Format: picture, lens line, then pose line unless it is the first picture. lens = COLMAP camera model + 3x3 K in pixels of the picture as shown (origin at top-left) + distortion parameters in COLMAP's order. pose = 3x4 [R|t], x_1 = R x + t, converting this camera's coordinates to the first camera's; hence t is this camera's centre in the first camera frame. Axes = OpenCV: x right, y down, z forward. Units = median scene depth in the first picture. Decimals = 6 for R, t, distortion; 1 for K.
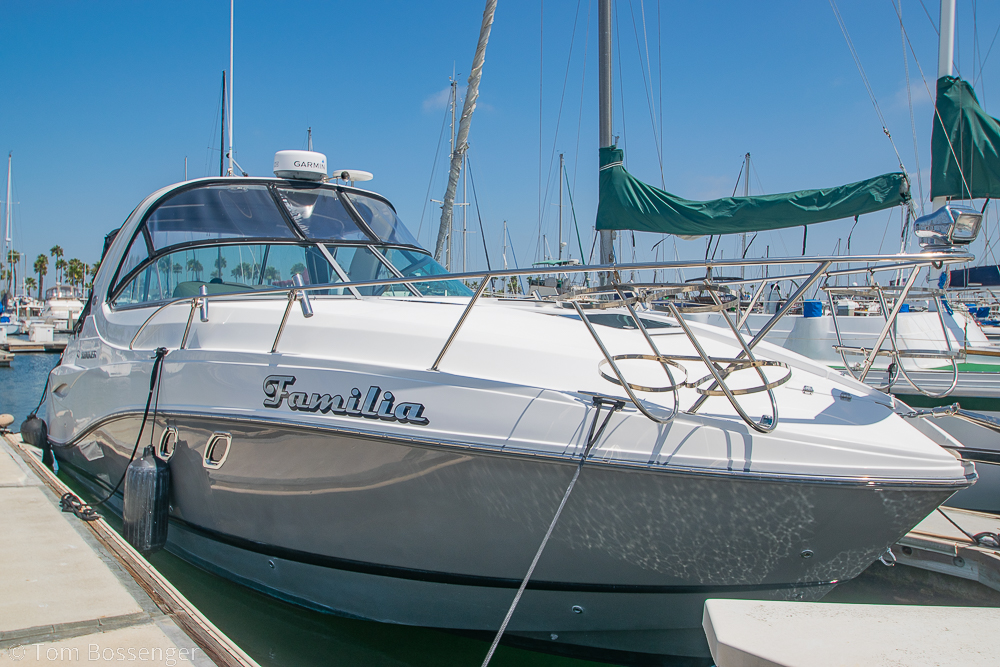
lens RADIAL K [[810.3, 0, 486.5], [0, 810.3, 332.1], [0, 0, 1]] dist [-0.046373, 0.000544]
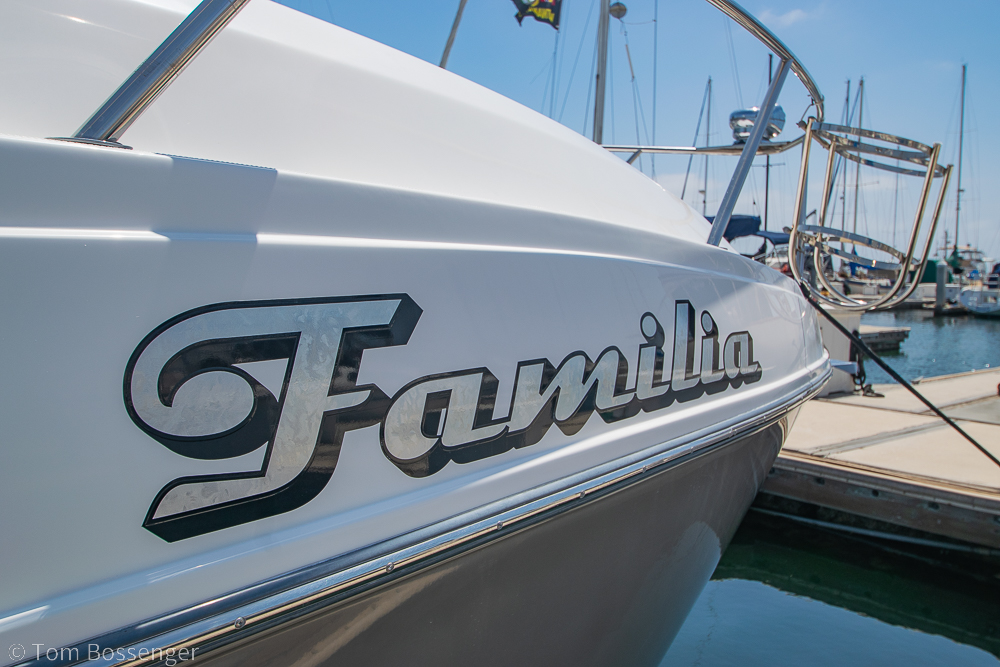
lens RADIAL K [[863.3, 0, 500.0], [0, 863.3, 333.5], [0, 0, 1]] dist [-0.080874, -0.001736]
pose [[-0.047473, -0.074988, 0.996054, -0.436884], [0.006822, 0.997130, 0.075395, 0.048593], [-0.998849, 0.010374, -0.046825, 0.988310]]
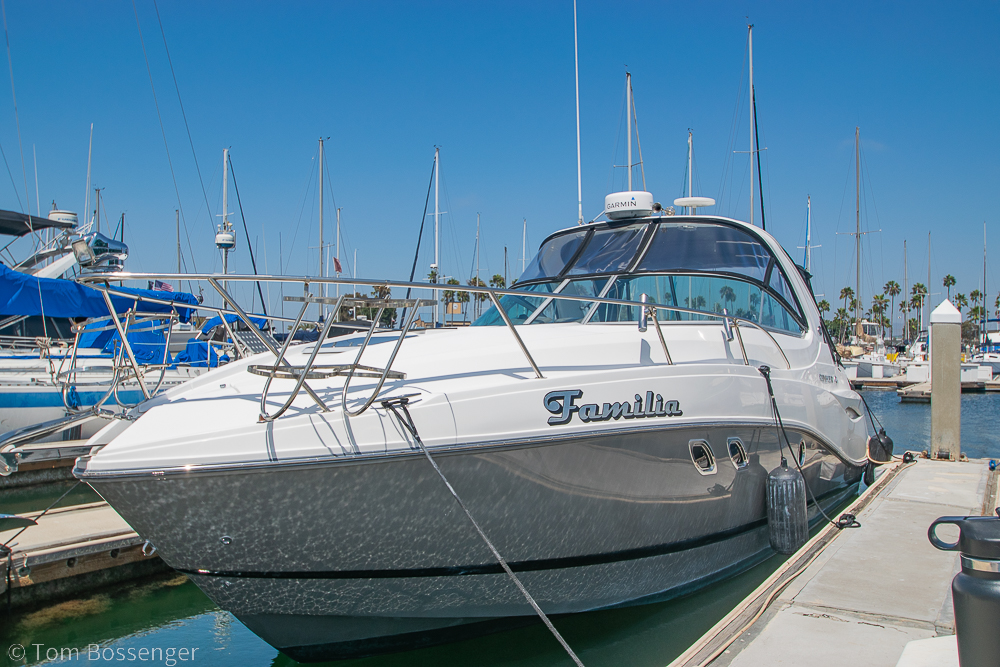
lens RADIAL K [[810.3, 0, 486.5], [0, 810.3, 332.1], [0, 0, 1]] dist [-0.046373, 0.000544]
pose [[0.136202, 0.037167, 0.989984, -1.319771], [0.006856, 0.999237, -0.038457, 0.017637], [-0.990657, 0.012025, 0.135843, 0.980177]]
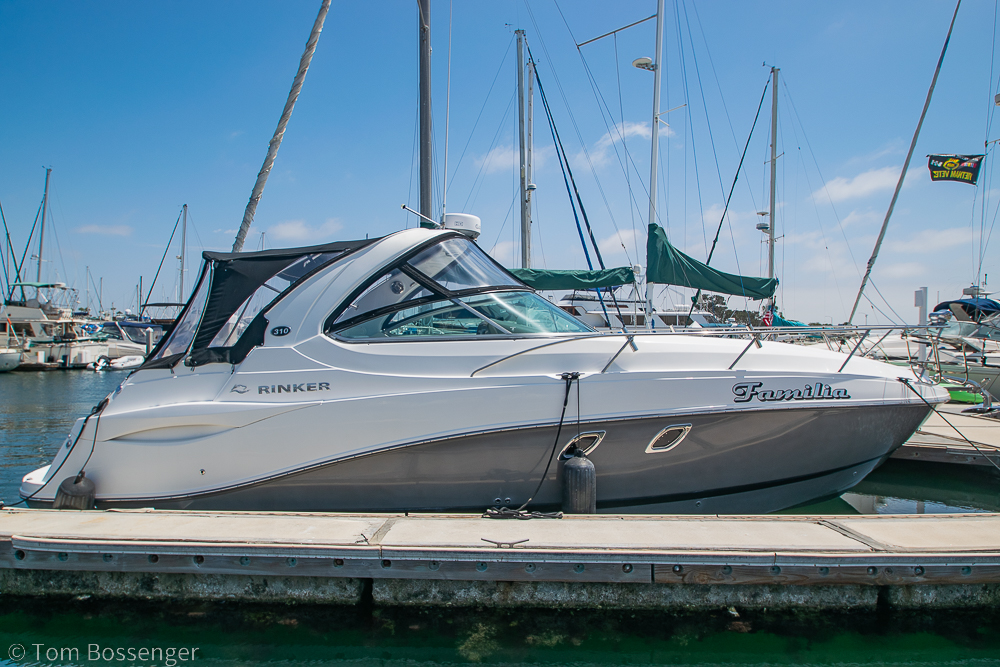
lens RADIAL K [[615.5, 0, 500.0], [0, 615.5, 333.5], [0, 0, 1]] dist [-0.034153, 0.003911]
pose [[0.624720, 0.002129, 0.780846, -1.637292], [0.014558, 0.999791, -0.014373, -0.040794], [-0.780713, 0.020347, 0.624558, 0.608798]]
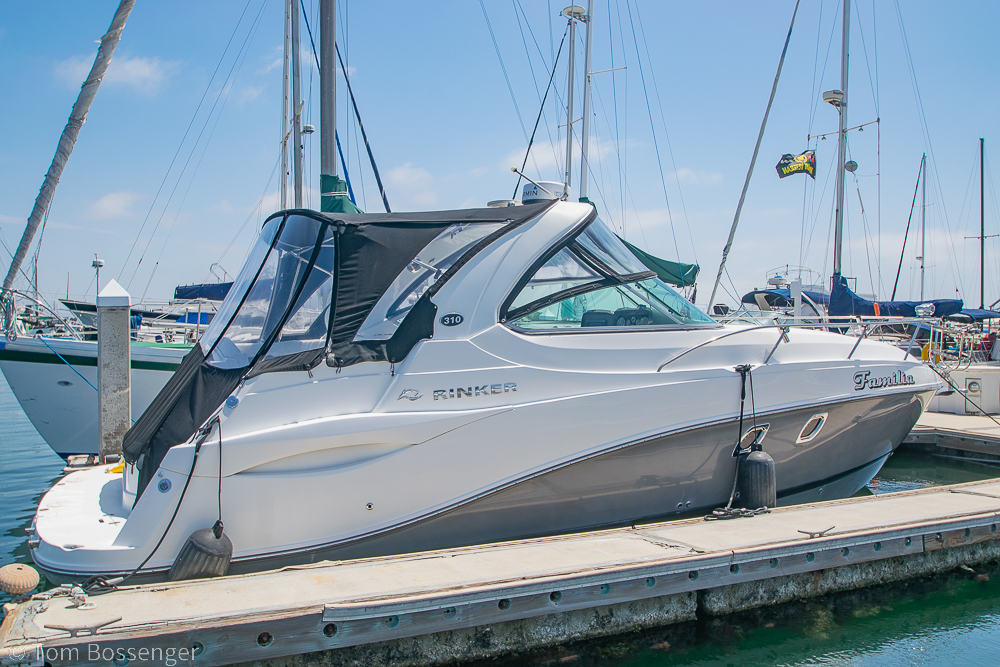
lens RADIAL K [[810.3, 0, 486.5], [0, 810.3, 332.1], [0, 0, 1]] dist [-0.046373, 0.000544]
pose [[0.221104, -0.008438, 0.975214, -2.241202], [0.014843, 0.999876, 0.005286, -0.057523], [-0.975137, 0.013306, 0.221201, 1.452759]]
